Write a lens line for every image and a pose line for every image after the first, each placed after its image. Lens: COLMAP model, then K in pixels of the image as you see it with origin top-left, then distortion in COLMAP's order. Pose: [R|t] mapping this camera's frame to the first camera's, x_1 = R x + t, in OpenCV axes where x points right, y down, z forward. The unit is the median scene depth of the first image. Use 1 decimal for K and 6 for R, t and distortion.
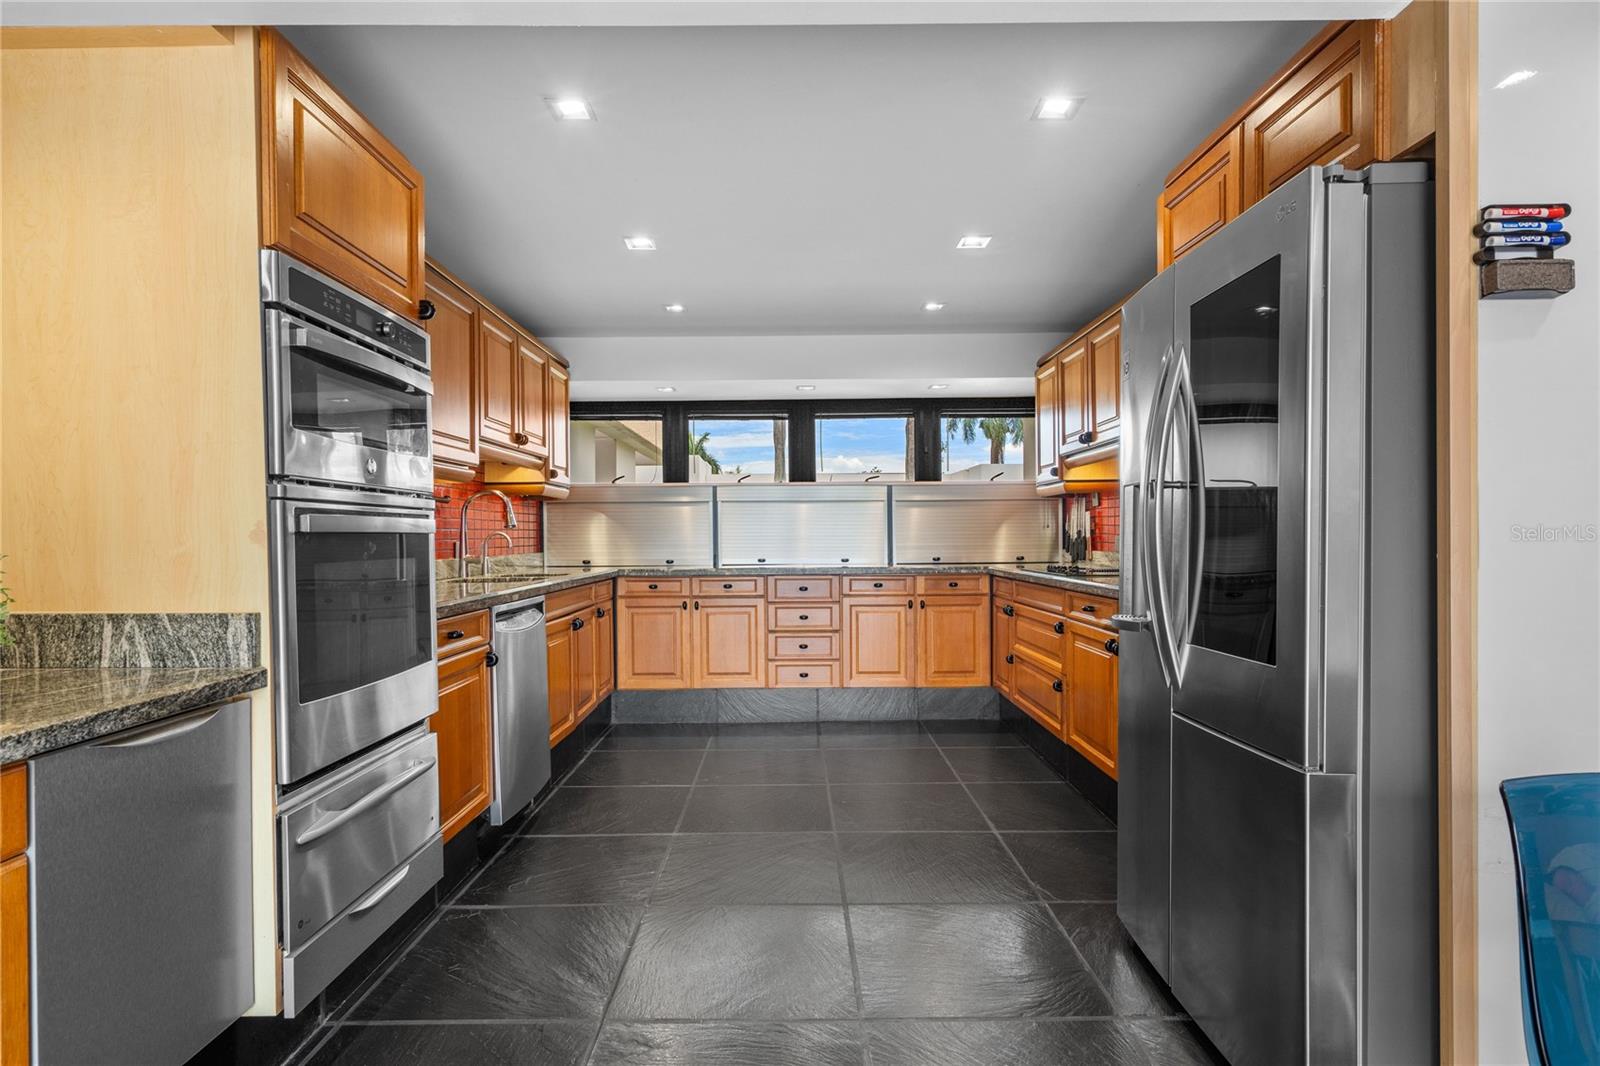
lens RADIAL K [[836.2, 0, 798.0], [0, 836.2, 557.0], [0, 0, 1]] dist [-0.000258, -0.000053]
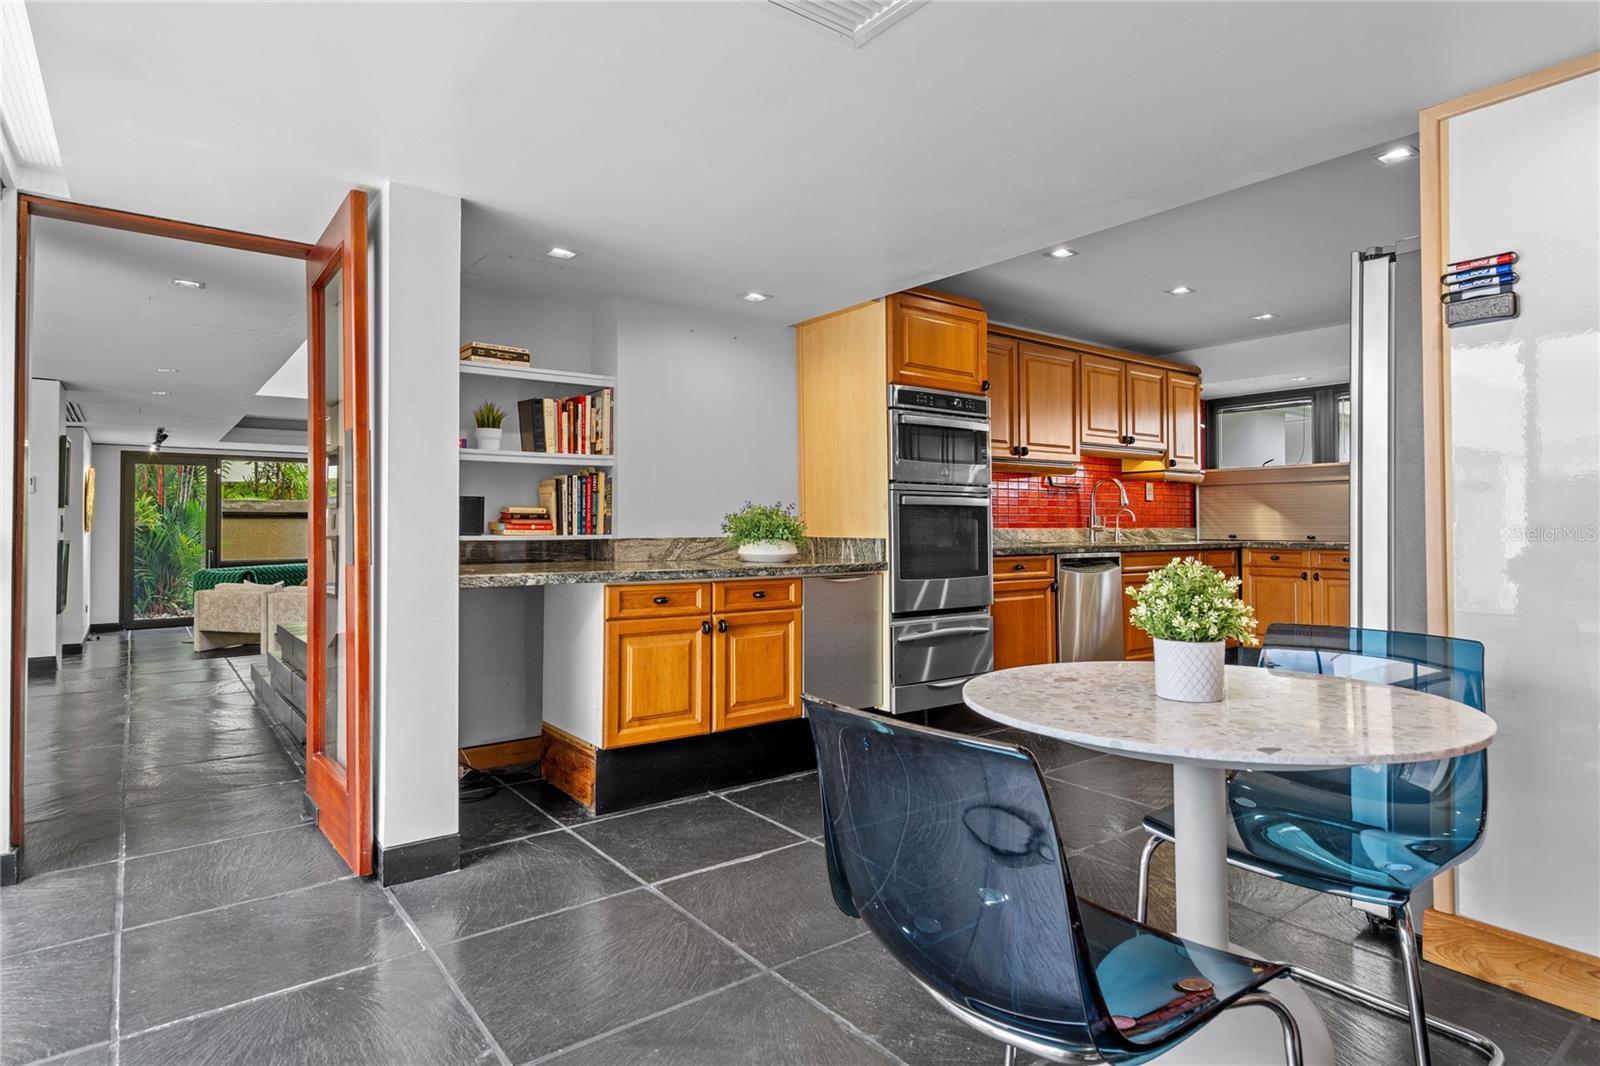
lens RADIAL K [[862.8, 0, 800.0], [0, 862.8, 533.0], [0, 0, 1]] dist [0.000323, -0.000083]
pose [[0.607674, 0.013917, -0.794065, 0.841963], [-0.024232, 0.999706, -0.001023, 0.044467], [0.793817, 0.019864, 0.607833, -0.493636]]
